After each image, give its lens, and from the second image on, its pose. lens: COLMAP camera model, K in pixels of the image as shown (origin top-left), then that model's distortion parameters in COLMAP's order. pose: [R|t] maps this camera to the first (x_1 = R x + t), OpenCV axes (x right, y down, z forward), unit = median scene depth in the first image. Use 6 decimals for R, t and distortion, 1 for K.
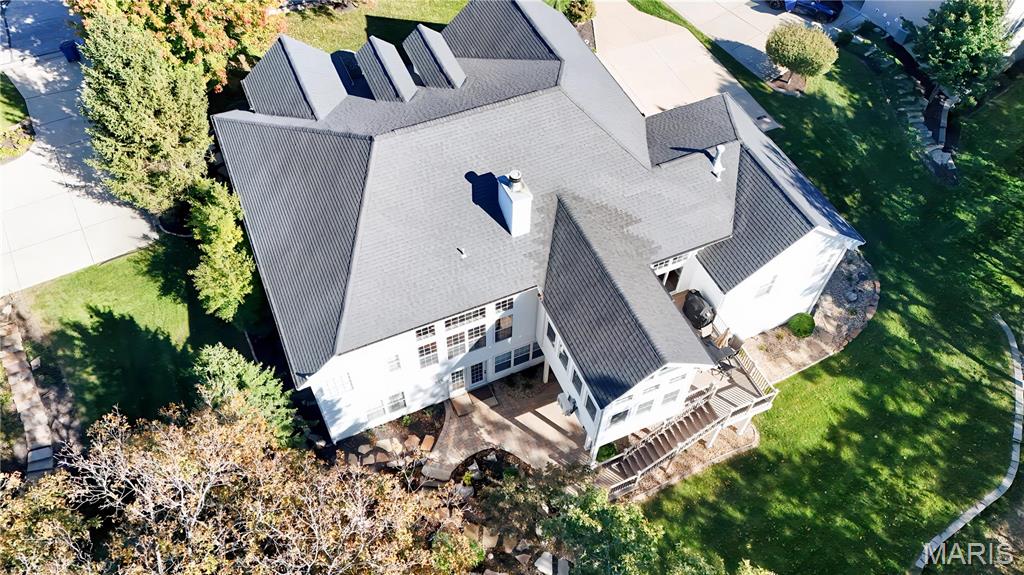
lens RADIAL K [[752.5, 0, 512.0], [0, 752.5, 287.5], [0, 0, 1]] dist [0.107395, -0.148491]
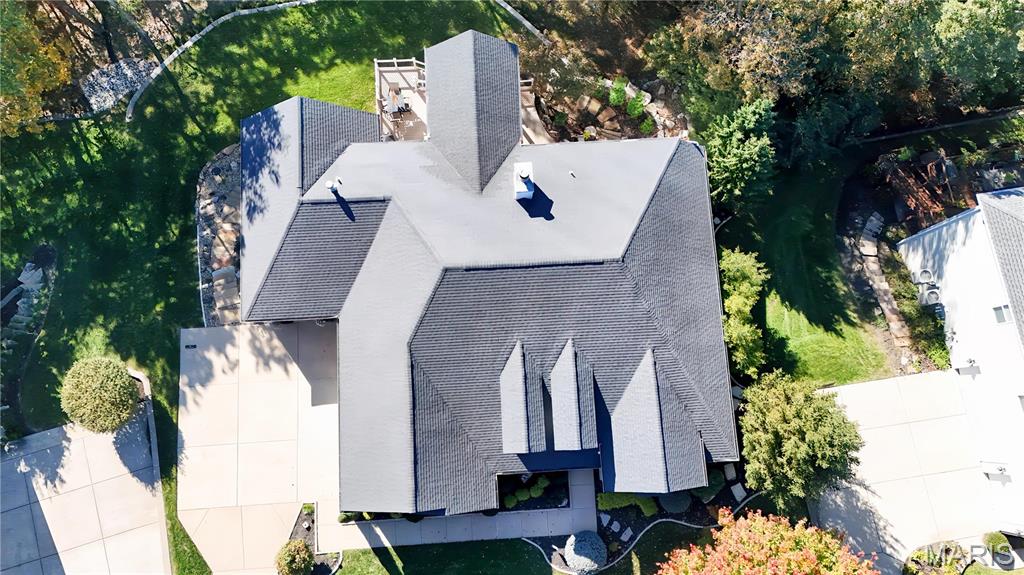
lens RADIAL K [[752.5, 0, 512.0], [0, 752.5, 287.5], [0, 0, 1]] dist [0.107395, -0.148491]
pose [[-0.933575, -0.357838, 0.019751, -0.053872], [0.261678, -0.642970, 0.719802, -0.938114], [-0.244873, 0.677157, 0.693899, 0.229951]]
